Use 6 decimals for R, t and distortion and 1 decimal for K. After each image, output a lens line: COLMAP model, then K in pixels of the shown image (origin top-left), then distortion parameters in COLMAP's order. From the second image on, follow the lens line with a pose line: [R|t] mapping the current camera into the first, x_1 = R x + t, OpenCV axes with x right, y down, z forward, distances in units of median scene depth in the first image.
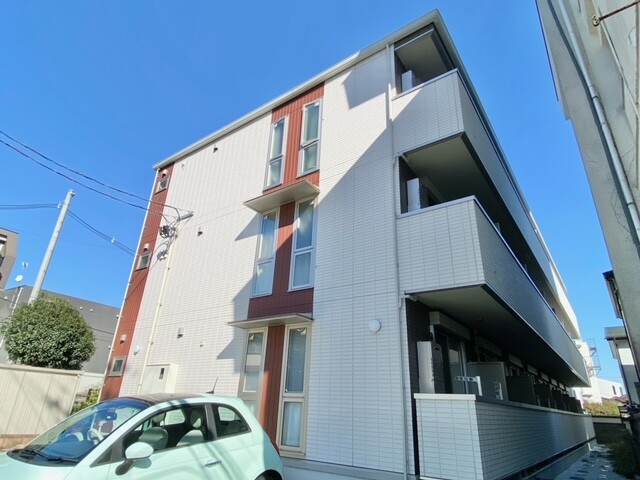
lens RADIAL K [[380.4, 0, 320.0], [0, 380.4, 240.0], [0, 0, 1]] dist [0.028472, -0.028449]
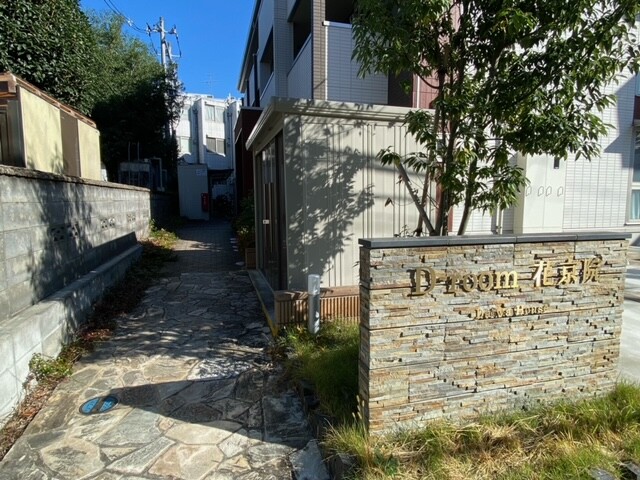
lens RADIAL K [[380.4, 0, 320.0], [0, 380.4, 240.0], [0, 0, 1]] dist [0.028472, -0.028449]
pose [[0.616431, -0.130389, 0.776538, -1.537807], [-0.295271, 0.875952, 0.381474, 0.350695], [-0.729950, -0.464442, 0.501464, 0.935314]]
